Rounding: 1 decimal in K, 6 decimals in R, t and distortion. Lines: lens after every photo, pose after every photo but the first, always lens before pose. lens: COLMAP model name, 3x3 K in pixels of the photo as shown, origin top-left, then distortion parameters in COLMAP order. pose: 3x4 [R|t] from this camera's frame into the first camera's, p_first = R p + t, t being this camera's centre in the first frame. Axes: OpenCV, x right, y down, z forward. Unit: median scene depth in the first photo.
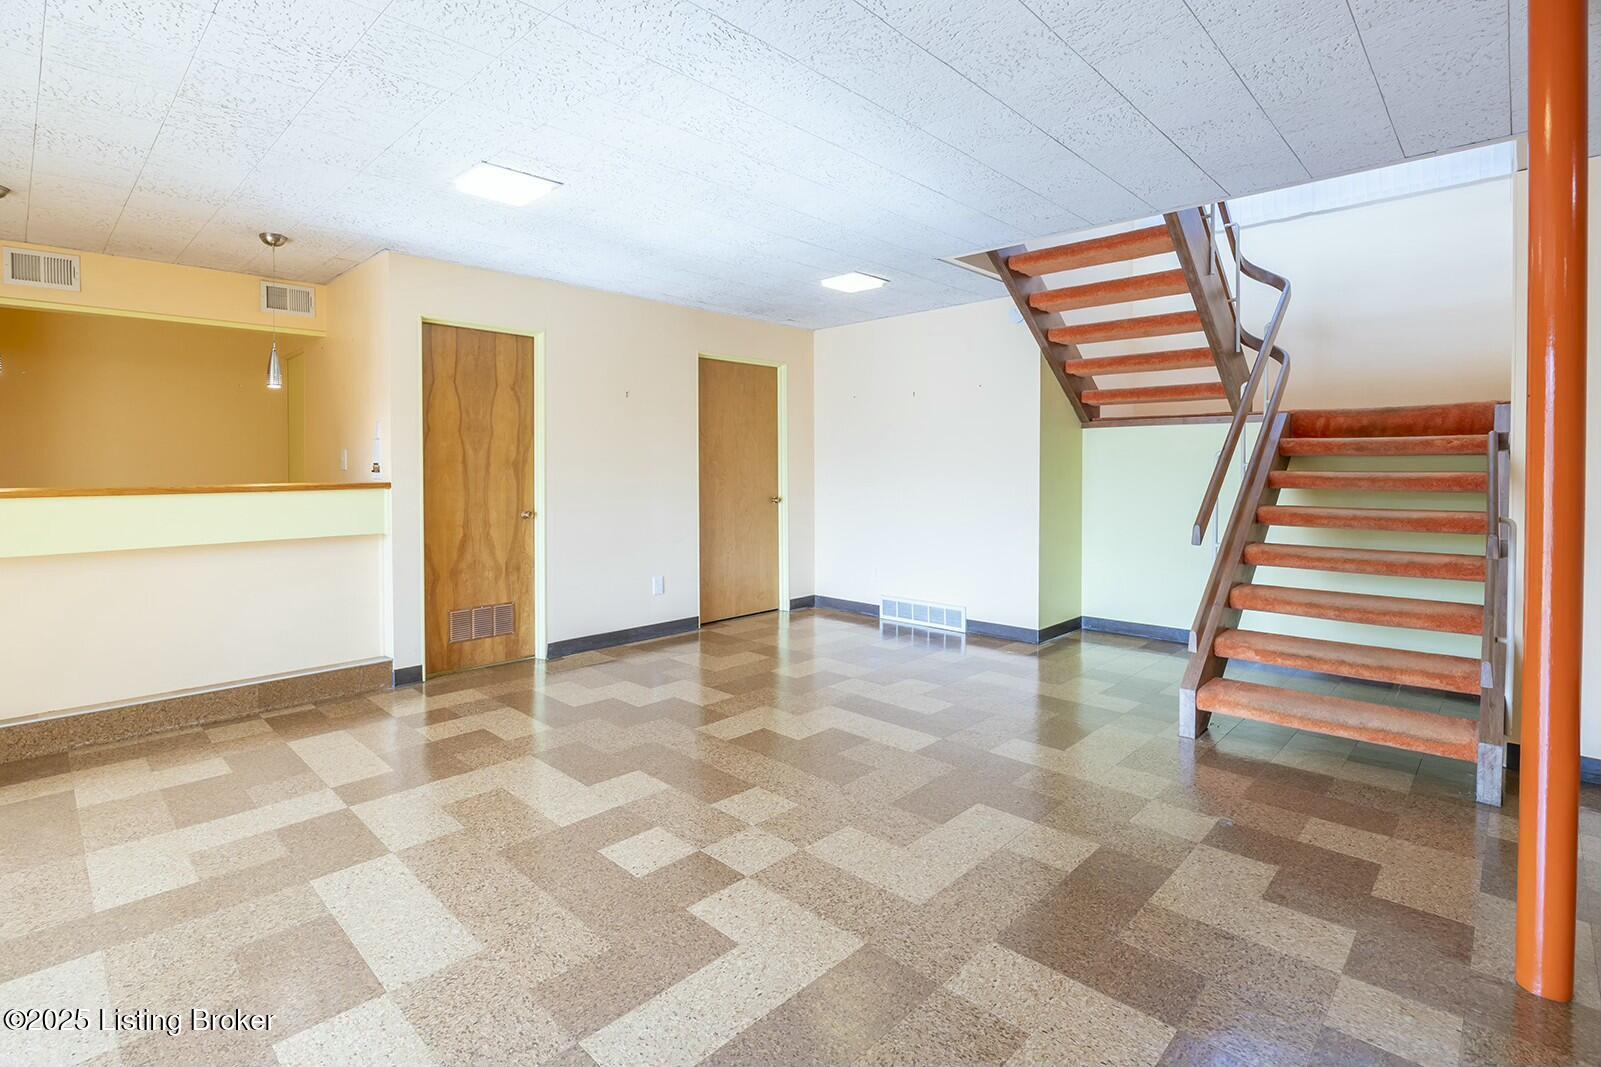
lens RADIAL K [[765.3, 0, 808.2], [0, 765.3, 526.9], [0, 0, 1]] dist [-0.014668, 0.002385]
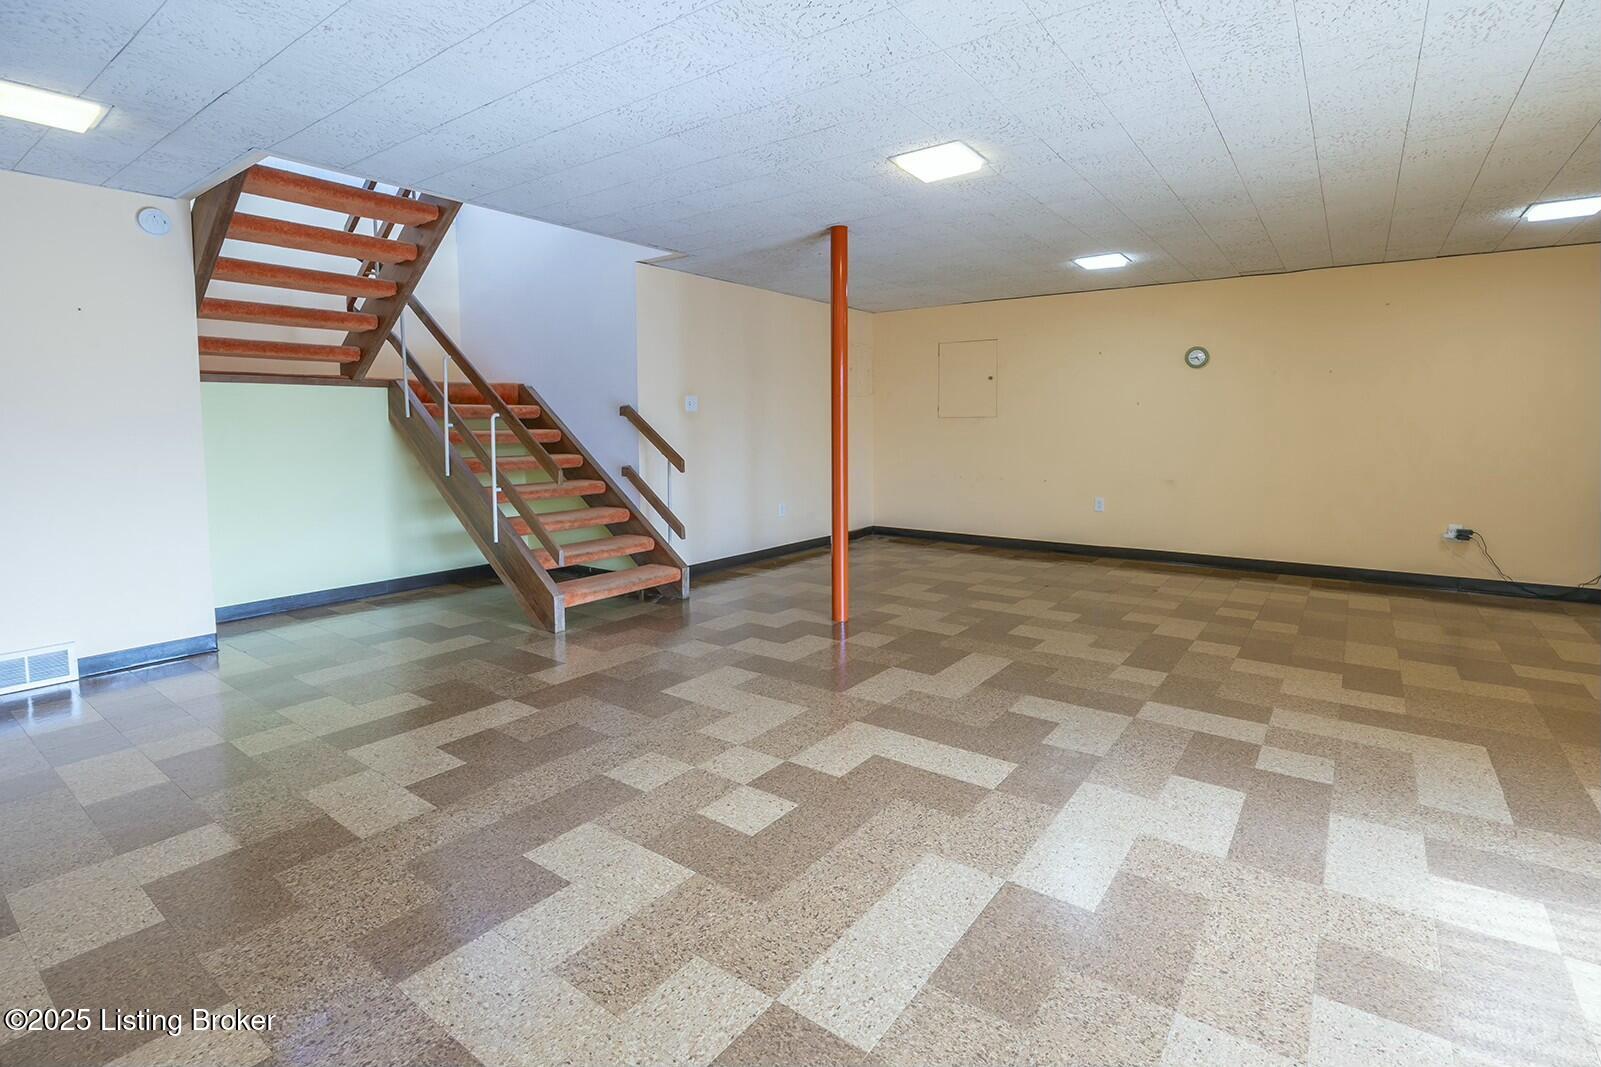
lens RADIAL K [[765.3, 0, 797.0], [0, 765.3, 526.0], [0, 0, 1]] dist [-0.014668, 0.002385]
pose [[-0.127462, -0.126622, 0.983728, -0.660742], [0.084819, 0.986793, 0.138007, -0.041135], [-0.988210, 0.101029, -0.115039, 0.582653]]
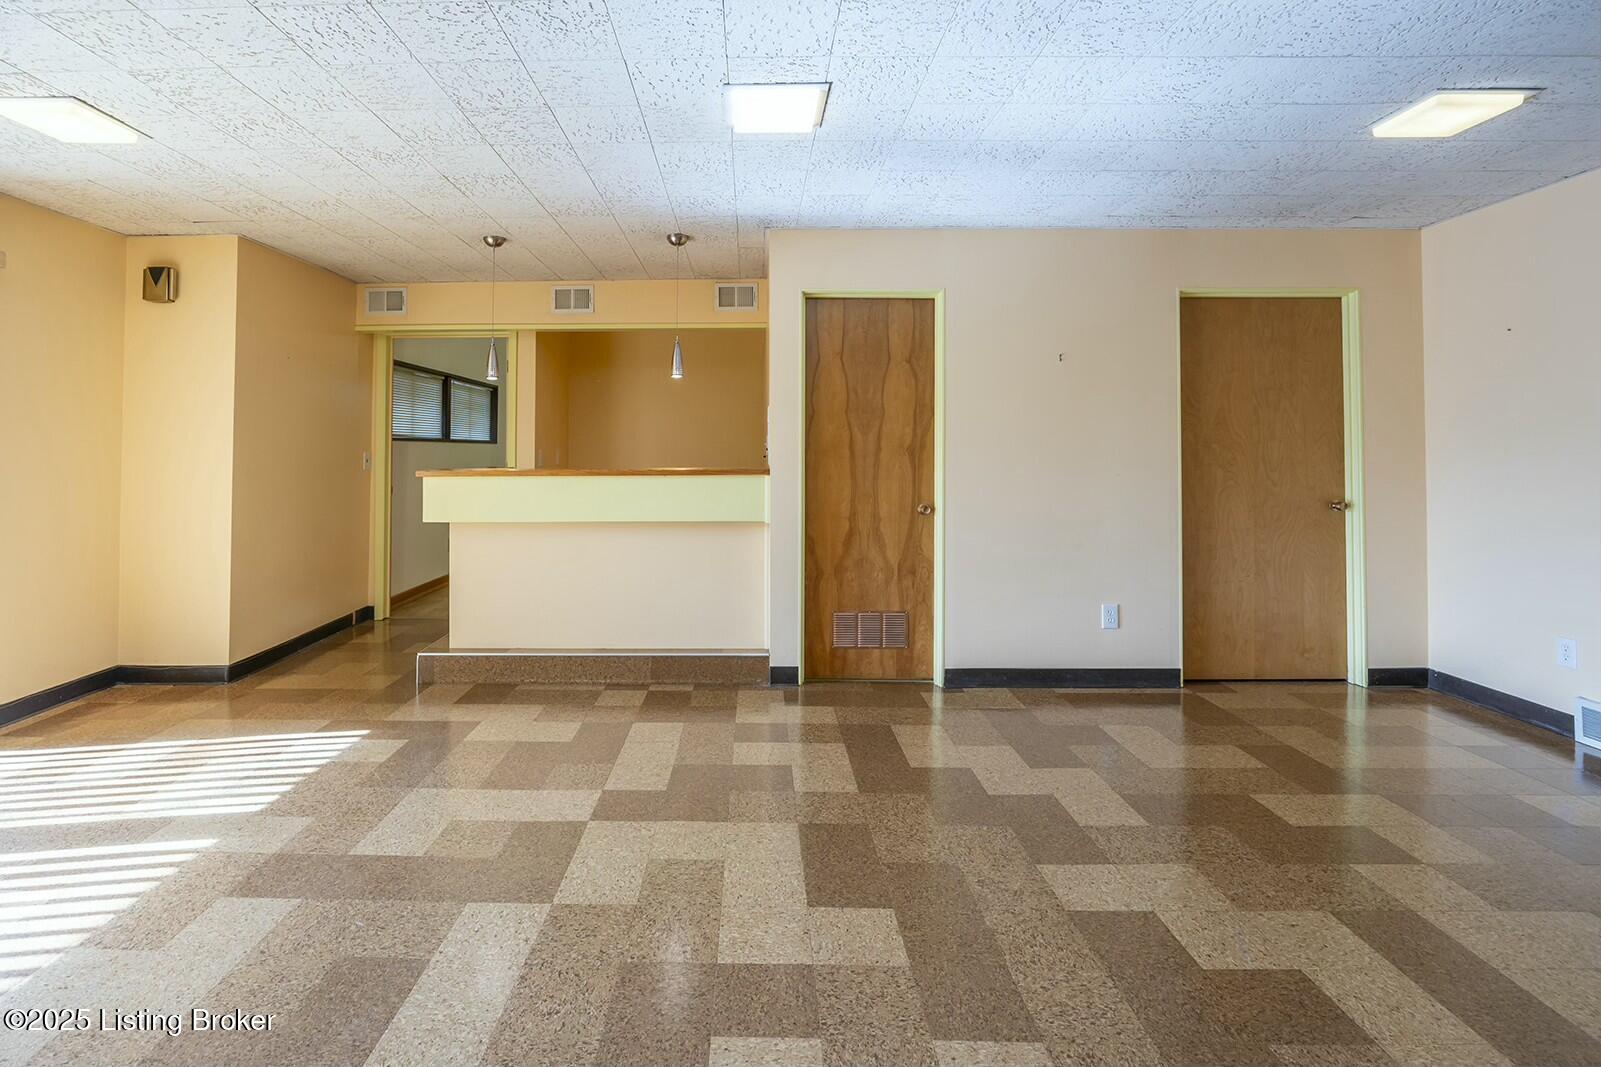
lens RADIAL K [[765.3, 0, 730.5], [0, 765.3, 456.2], [0, 0, 1]] dist [-0.014668, 0.002385]
pose [[0.673151, 0.004458, -0.739492, 0.123298], [-0.059533, 0.997063, -0.048182, -0.023789], [0.737105, 0.076458, 0.671439, 0.308003]]
